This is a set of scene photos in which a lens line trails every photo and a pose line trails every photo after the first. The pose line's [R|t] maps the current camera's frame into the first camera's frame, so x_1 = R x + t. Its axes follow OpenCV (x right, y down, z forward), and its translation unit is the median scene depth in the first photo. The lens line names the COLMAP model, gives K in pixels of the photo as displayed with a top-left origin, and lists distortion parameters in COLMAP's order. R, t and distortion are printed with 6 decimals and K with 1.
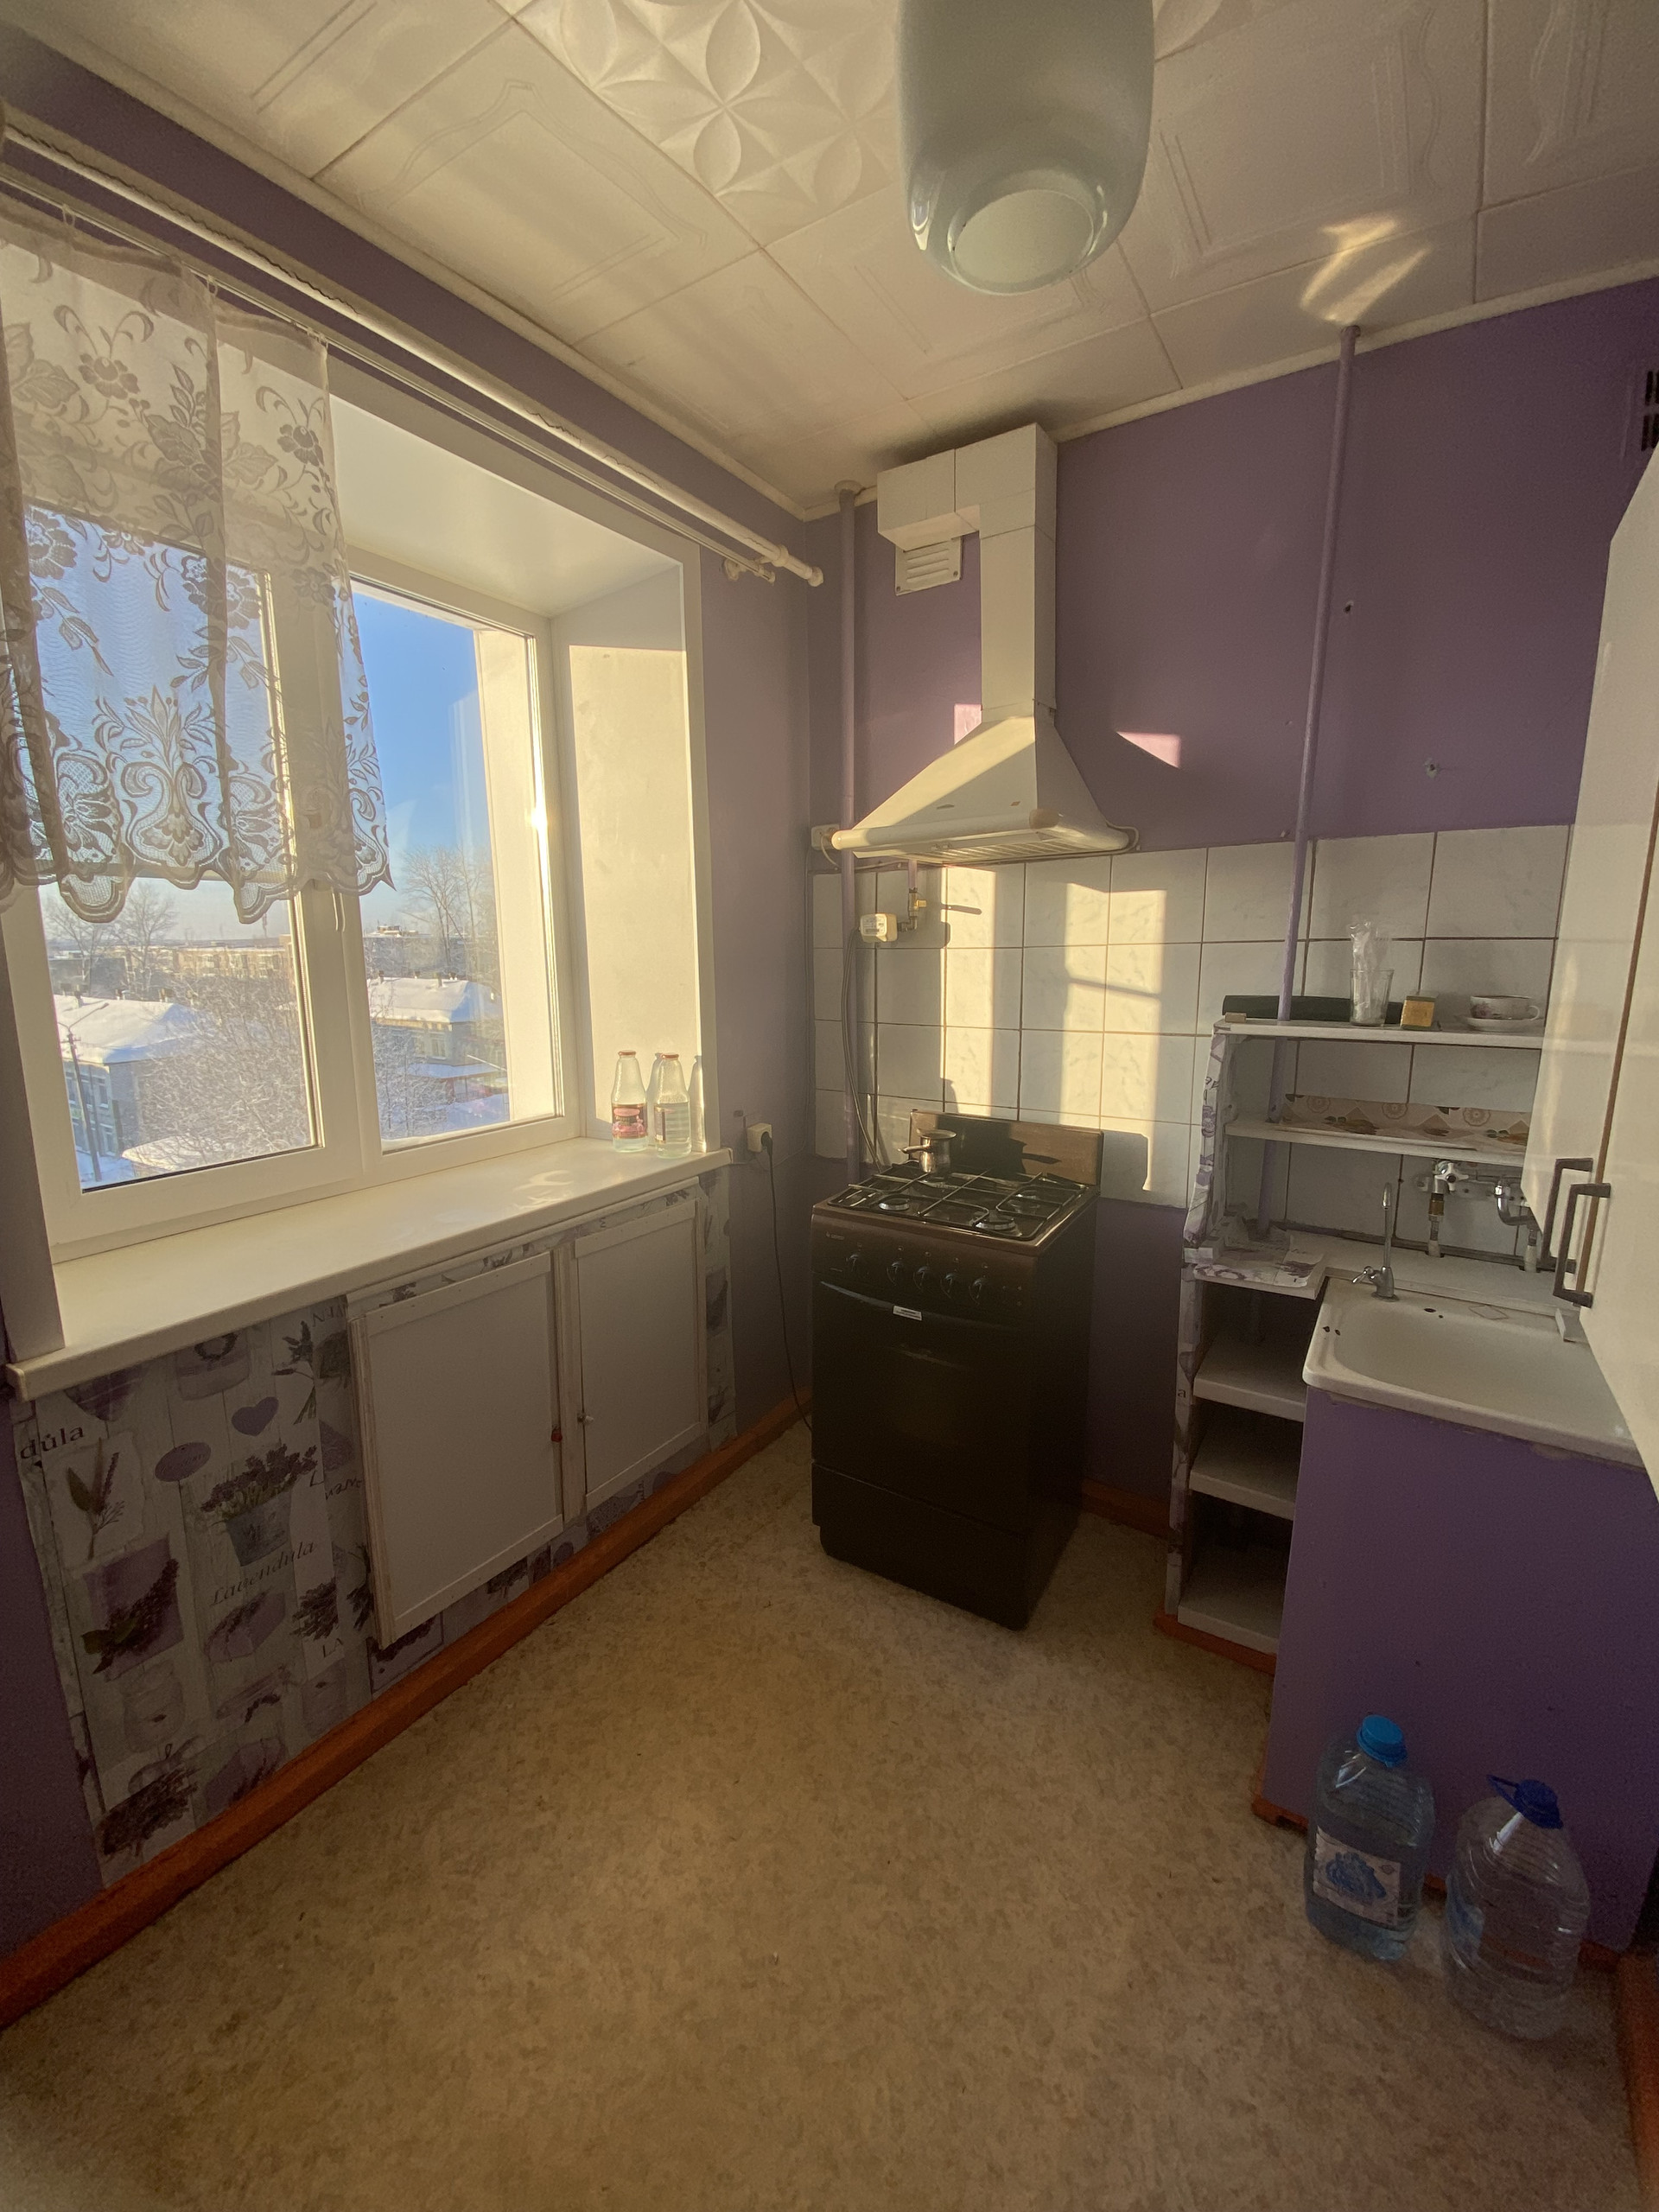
lens RADIAL K [[890.4, 0, 814.6], [0, 890.4, 1111.6], [0, 0, 1]] dist [0.052927, -0.034662]
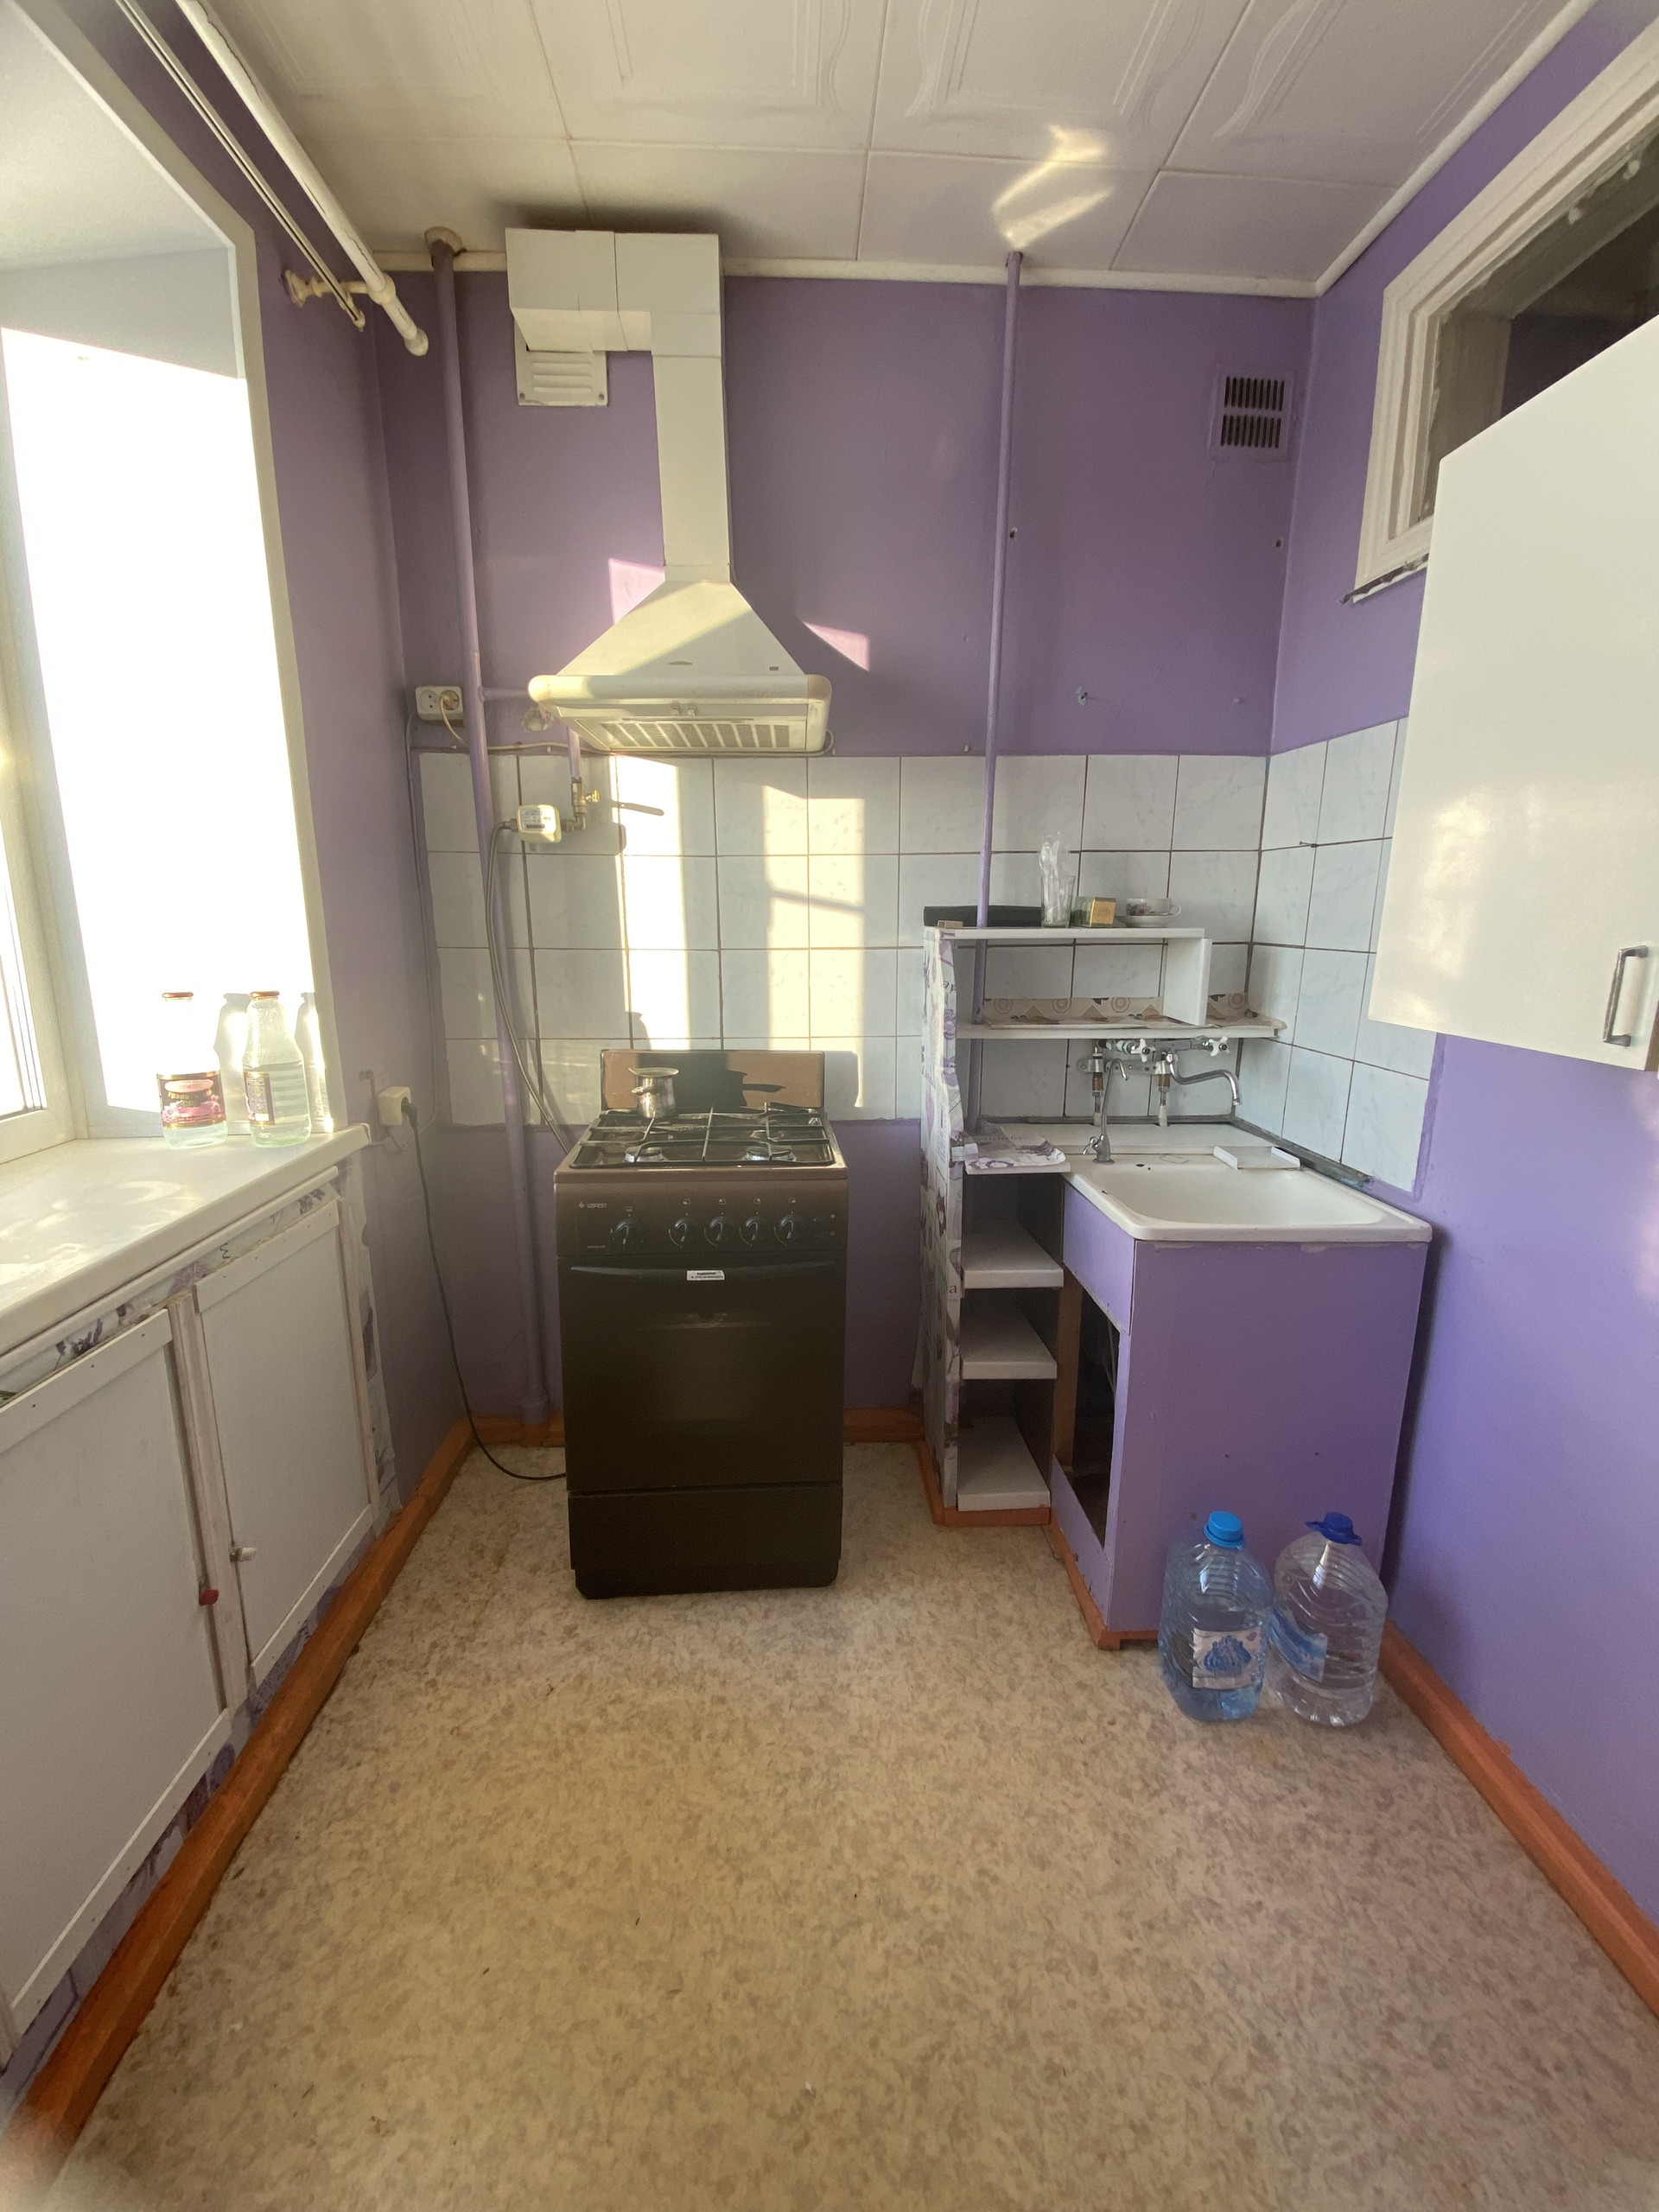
lens RADIAL K [[895.9, 0, 829.5], [0, 895.9, 1106.0], [0, 0, 1]] dist [0.029558, -0.024018]
pose [[0.814145, -0.116613, 0.568832, -0.229430], [0.101589, 0.993123, 0.058193, 0.026408], [-0.571706, 0.010409, 0.820392, 0.212268]]
